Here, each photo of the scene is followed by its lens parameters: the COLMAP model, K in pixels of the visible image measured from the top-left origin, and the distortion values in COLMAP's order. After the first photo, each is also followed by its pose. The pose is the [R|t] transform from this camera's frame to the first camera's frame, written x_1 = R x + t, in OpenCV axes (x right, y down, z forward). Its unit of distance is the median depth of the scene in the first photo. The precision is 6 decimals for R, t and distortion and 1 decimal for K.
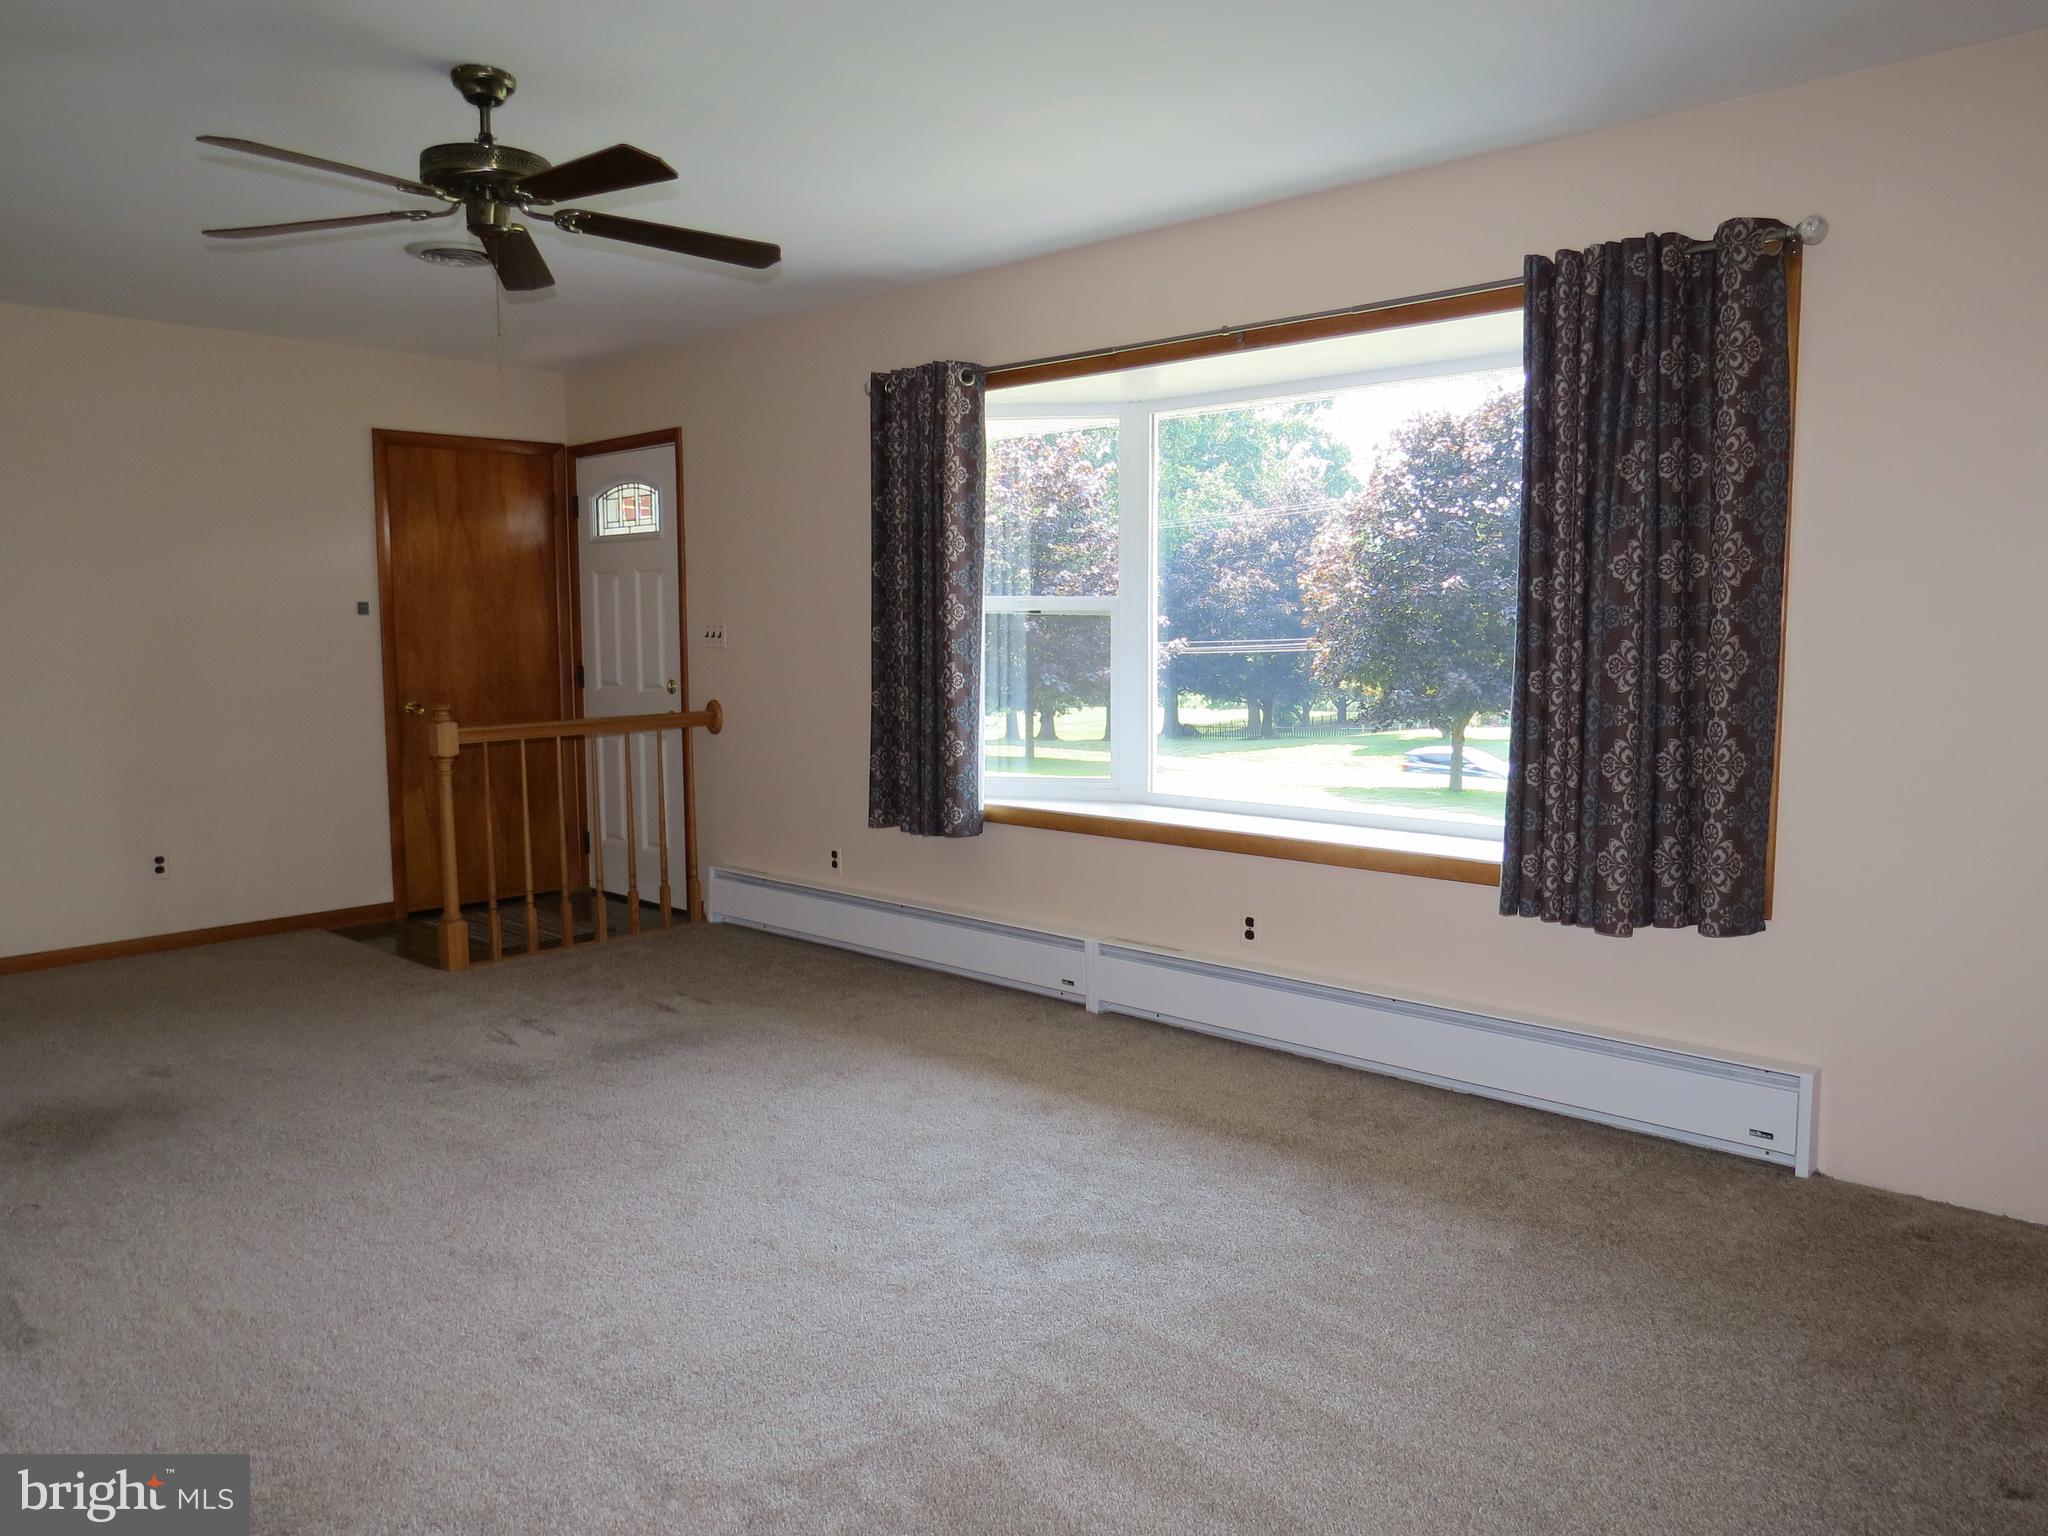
lens RADIAL K [[1452.2, 0, 1030.1], [0, 1452.2, 765.0], [0, 0, 1]] dist [-0.022515, 0.002416]
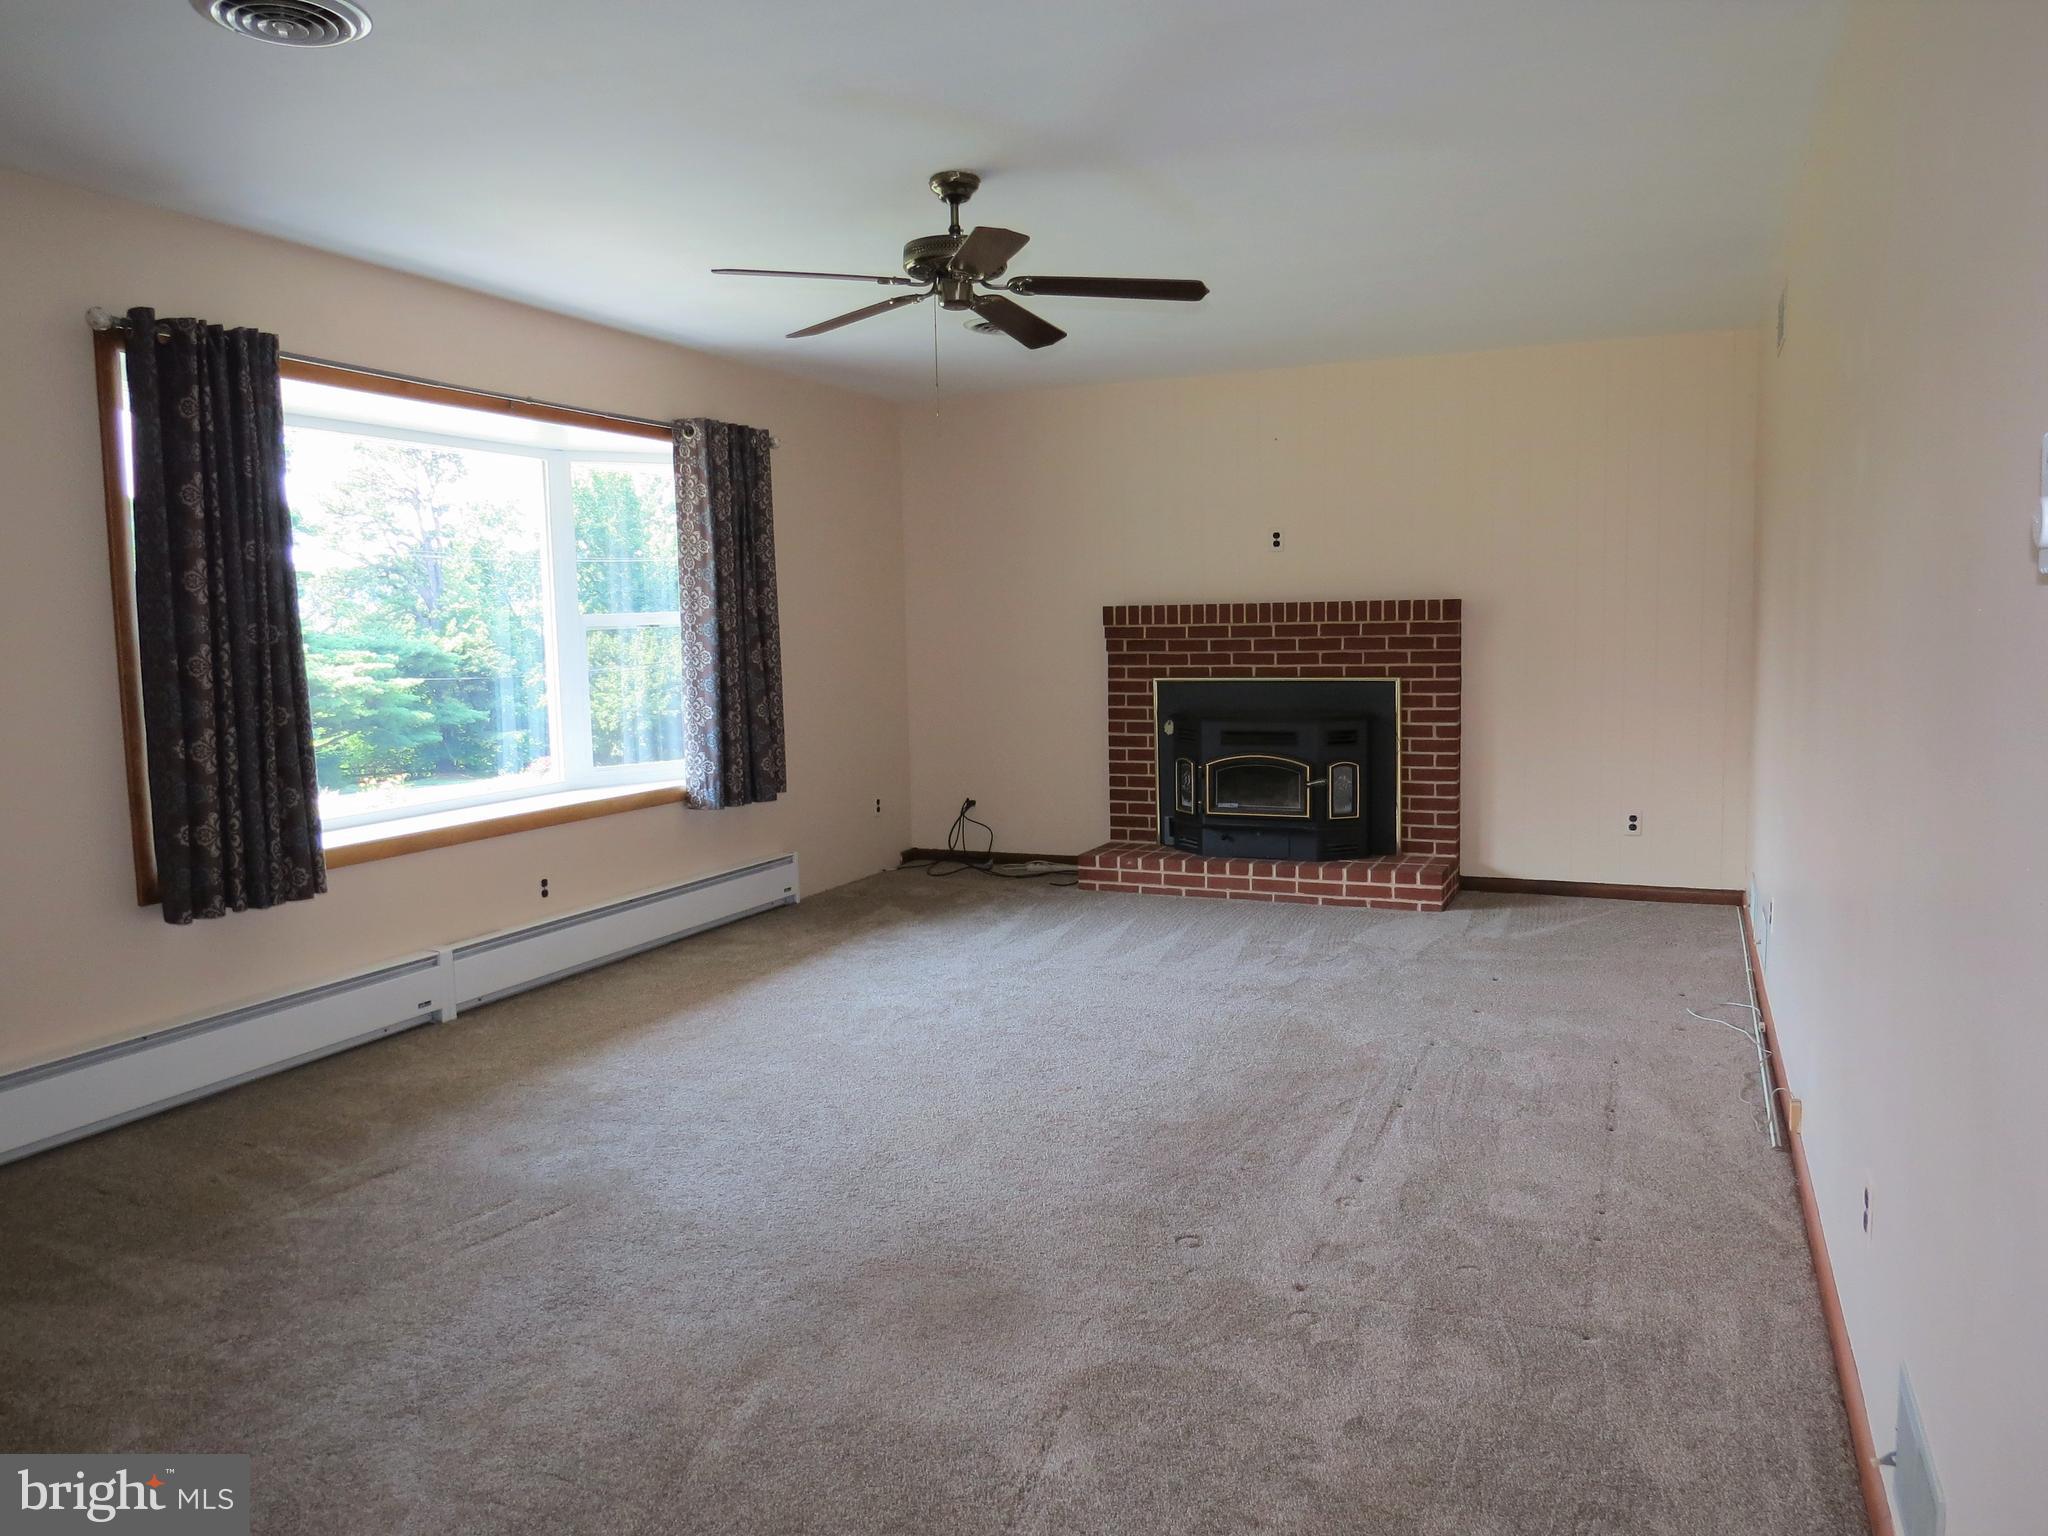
lens RADIAL K [[1452.2, 0, 1030.1], [0, 1452.2, 765.0], [0, 0, 1]] dist [-0.022515, 0.002416]
pose [[-0.321746, -0.084586, 0.943040, -1.050406], [0.111866, 0.985629, 0.126572, -0.092139], [-0.940194, 0.146218, -0.307660, 0.916252]]
